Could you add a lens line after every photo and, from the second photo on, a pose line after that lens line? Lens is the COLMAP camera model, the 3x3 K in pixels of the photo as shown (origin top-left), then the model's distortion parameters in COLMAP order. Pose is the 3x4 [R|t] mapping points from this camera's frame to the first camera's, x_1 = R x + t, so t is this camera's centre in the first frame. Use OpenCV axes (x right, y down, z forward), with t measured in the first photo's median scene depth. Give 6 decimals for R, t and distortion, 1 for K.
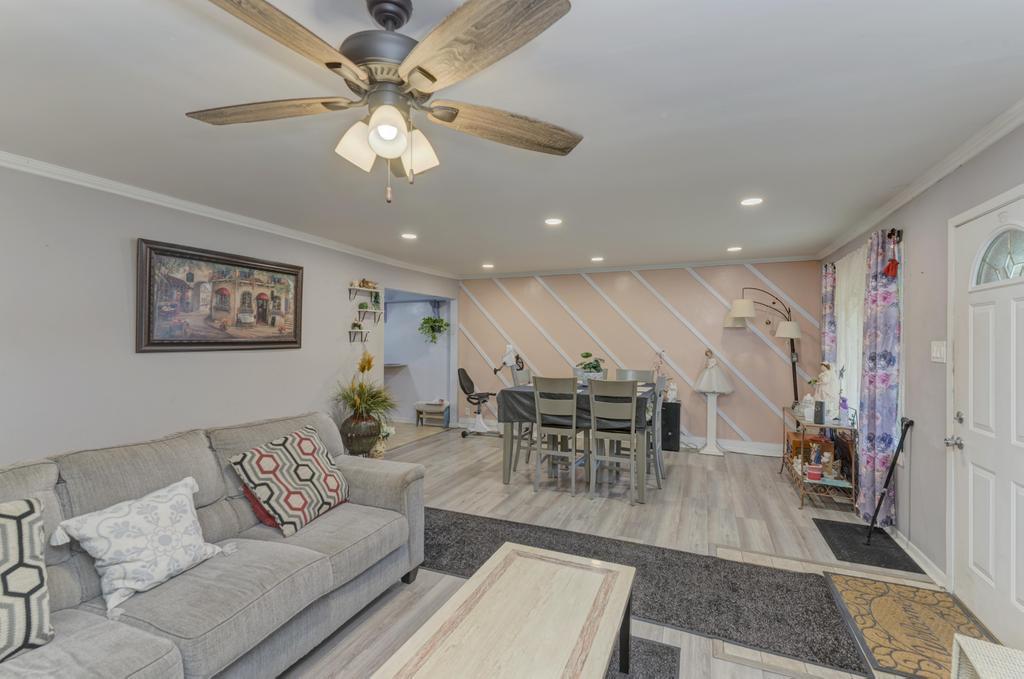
lens RADIAL K [[461.8, 0, 512.0], [0, 461.8, 339.5], [0, 0, 1]] dist [0.012293, -0.000100]
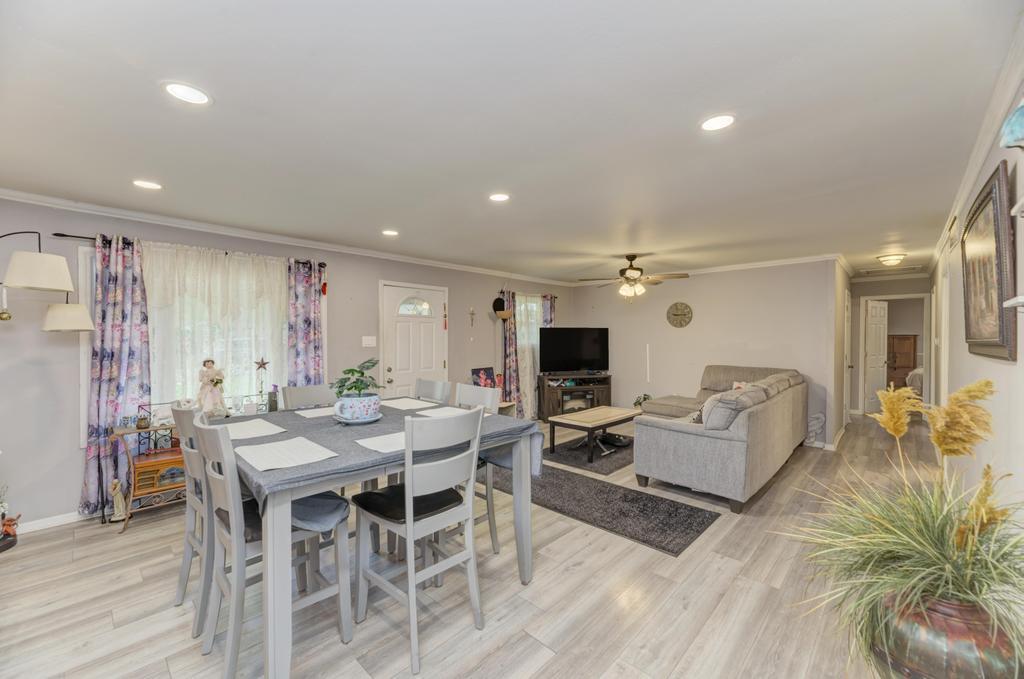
lens RADIAL K [[408.7, 0, 510.2], [0, 408.7, 343.4], [0, 0, 1]] dist [0.003950, -0.000347]
pose [[-0.933254, -0.011149, 0.359044, -0.208322], [-0.005735, 0.999853, 0.016141, -0.000544], [-0.359171, 0.013005, -0.933181, 1.746396]]
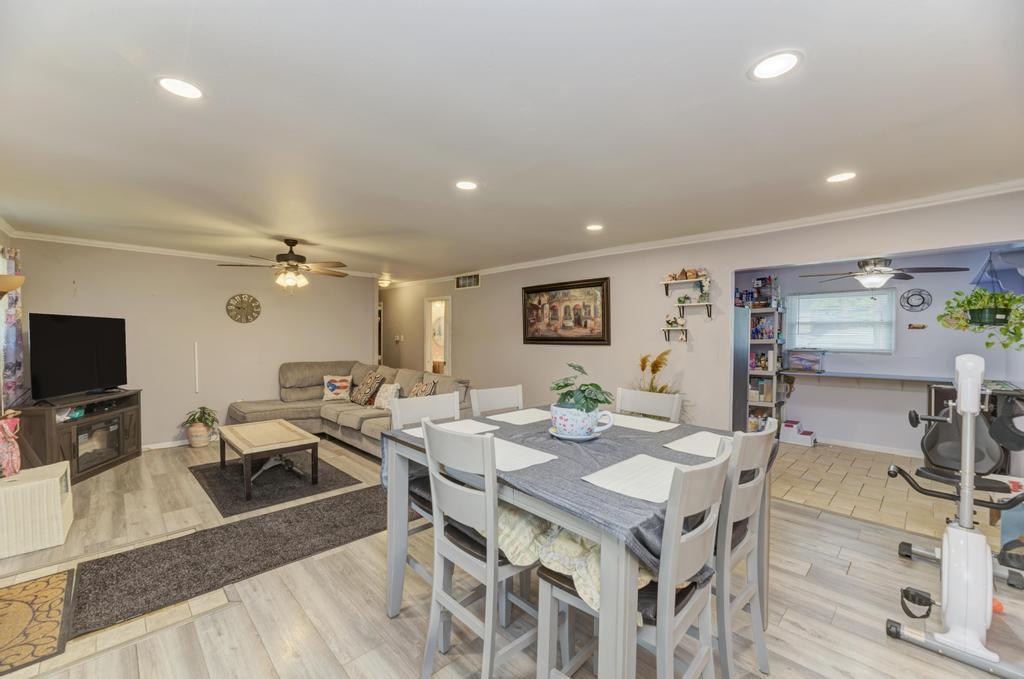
lens RADIAL K [[408.7, 0, 510.2], [0, 408.7, 343.4], [0, 0, 1]] dist [0.003950, -0.000347]
pose [[-0.391375, 0.008065, -0.920196, 0.719979], [-0.009136, 0.999878, 0.012649, 0.003570], [0.920186, 0.013357, -0.391253, 1.382488]]
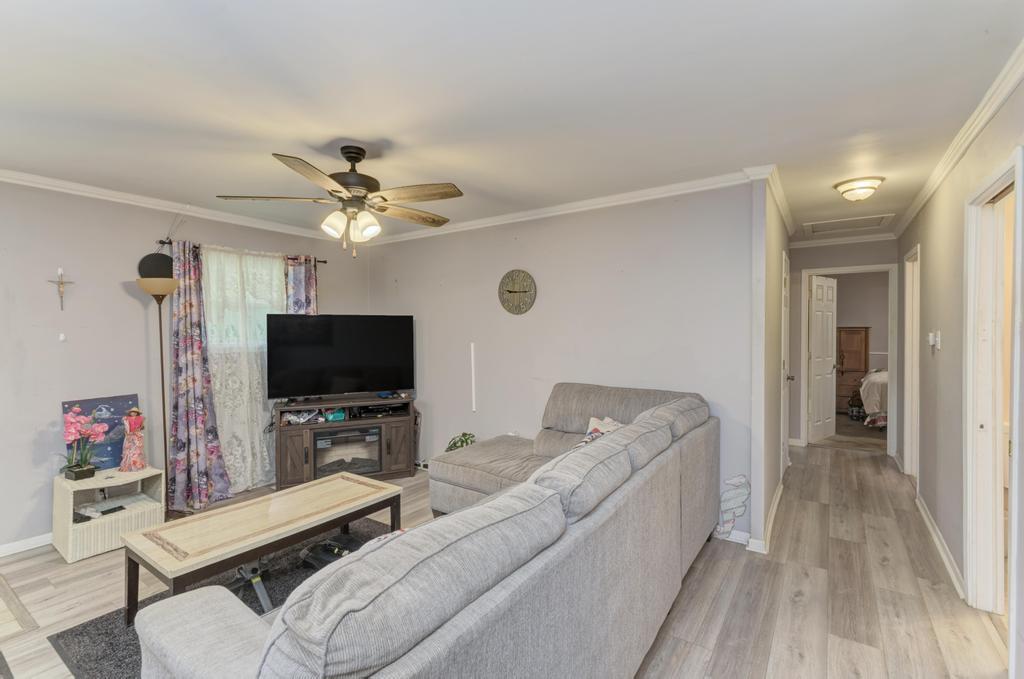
lens RADIAL K [[461.8, 0, 512.0], [0, 461.8, 339.5], [0, 0, 1]] dist [0.012293, -0.000100]
pose [[-0.978725, -0.005861, 0.205094, -0.457370], [-0.002315, 0.999844, 0.017524, -0.002938], [-0.205165, 0.016676, -0.978585, 0.976843]]
